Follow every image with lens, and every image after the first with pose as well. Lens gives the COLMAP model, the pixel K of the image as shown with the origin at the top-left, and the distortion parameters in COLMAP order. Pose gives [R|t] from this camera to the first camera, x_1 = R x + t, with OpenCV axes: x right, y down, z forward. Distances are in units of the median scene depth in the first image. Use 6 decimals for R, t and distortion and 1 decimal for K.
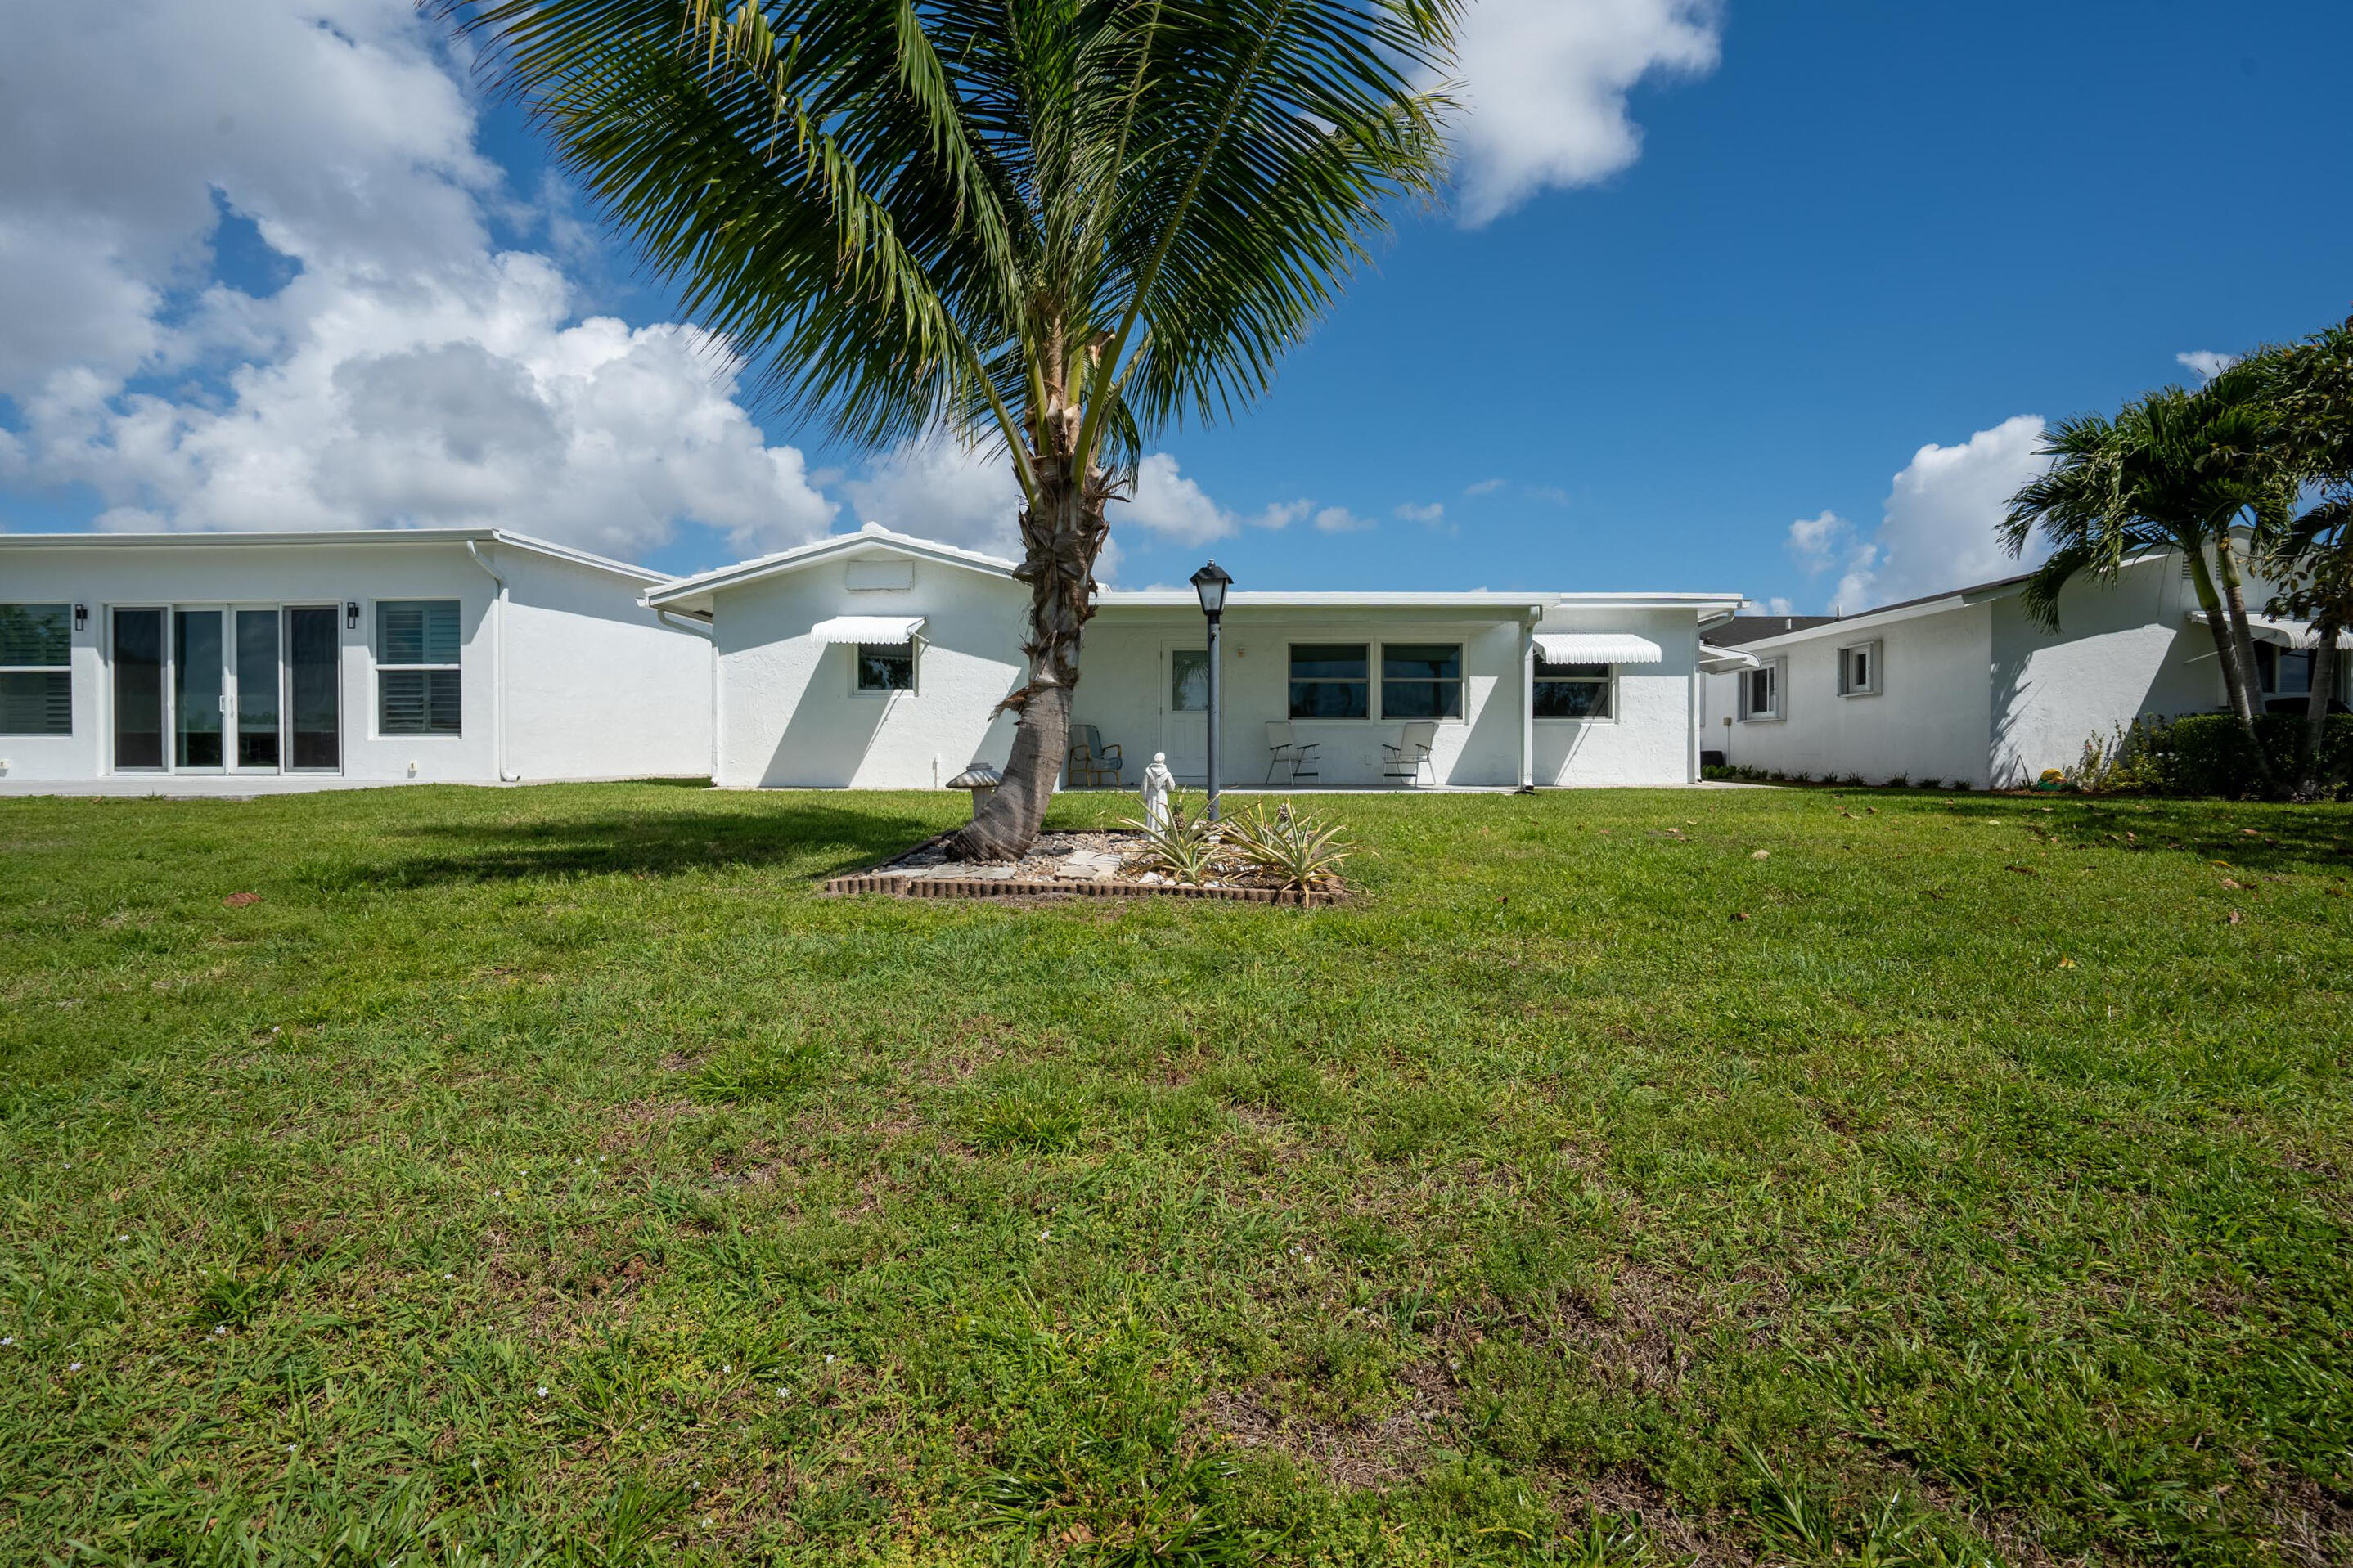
lens RADIAL K [[1095.2, 0, 1176.5], [0, 1095.2, 784.0], [0, 0, 1]] dist [-0.052097, 0.016251]
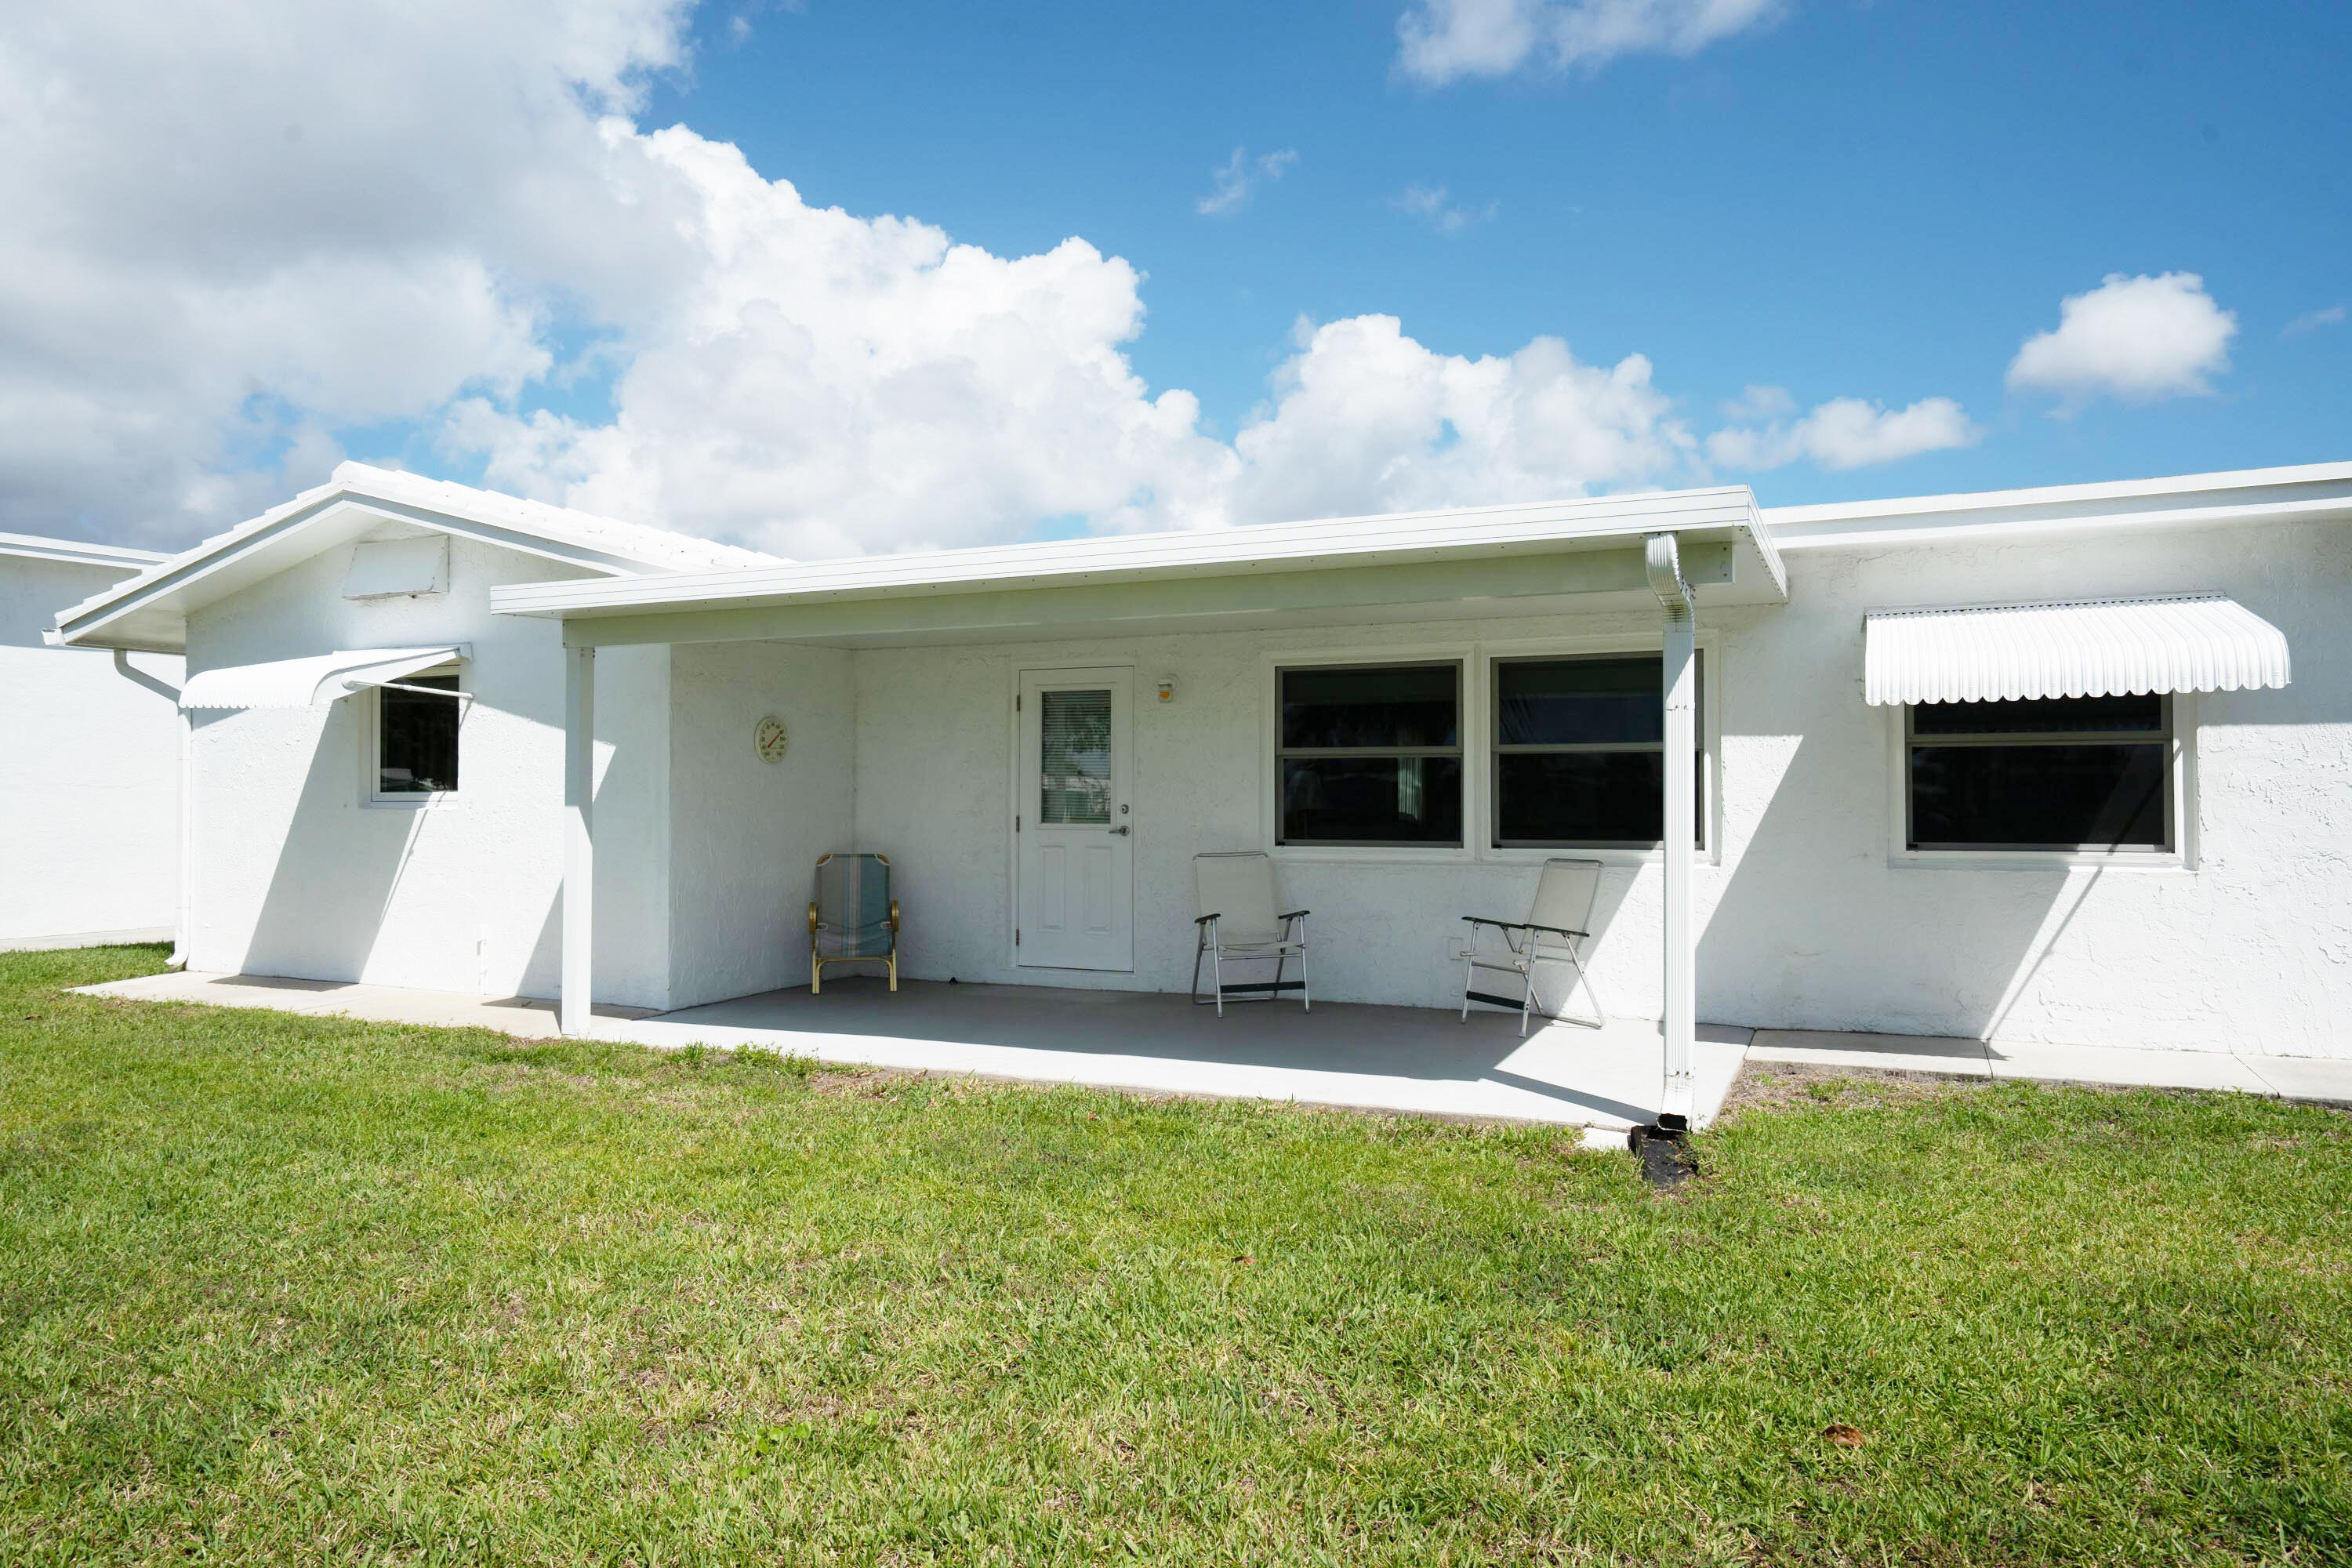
lens RADIAL K [[1530.4, 0, 1159.8], [0, 1530.4, 781.7], [0, 0, 1]] dist [0.001978, 0.003627]
pose [[0.921173, -0.006741, -0.389095, 0.300934], [-0.010209, 0.999087, -0.041478, -0.060424], [0.389020, 0.042180, 0.920263, 0.446135]]
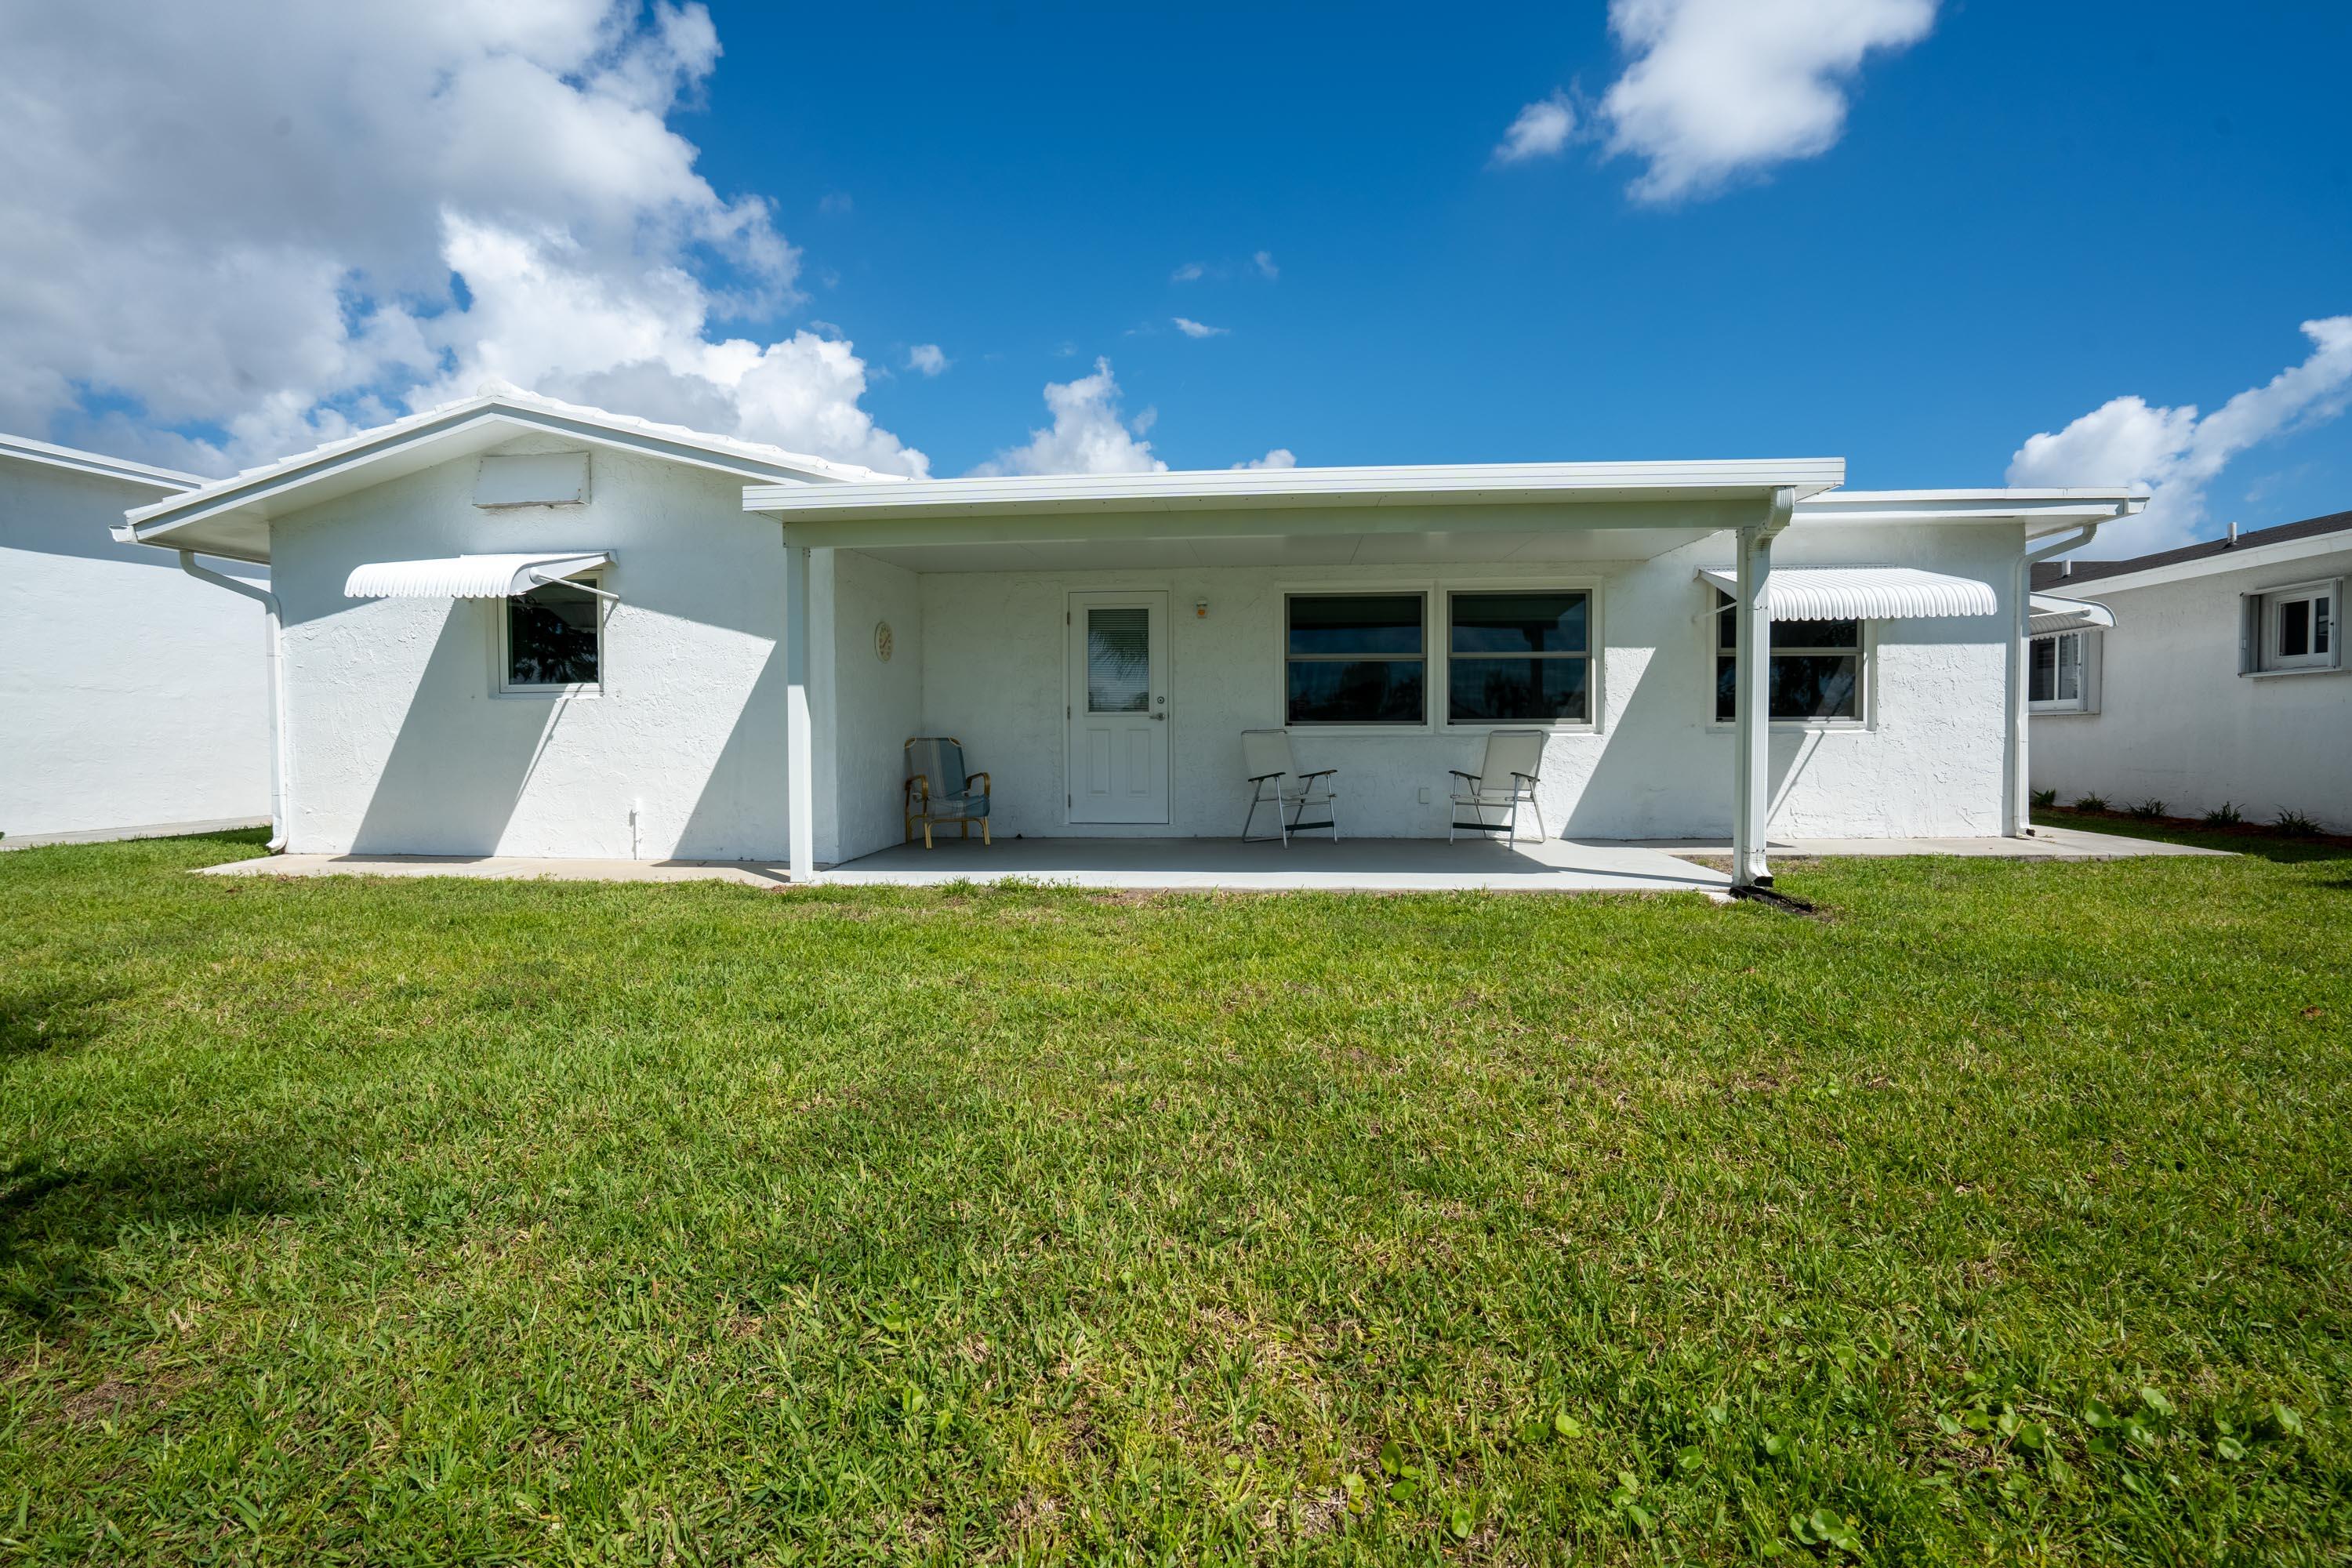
lens RADIAL K [[1094.9, 0, 1176.0], [0, 1094.9, 784.0], [0, 0, 1]] dist [-0.052097, 0.016251]
pose [[0.997686, -0.003456, -0.067902, 0.086157], [0.004473, 0.999880, 0.014824, -0.038174], [0.067842, -0.015093, 0.997582, 0.429939]]
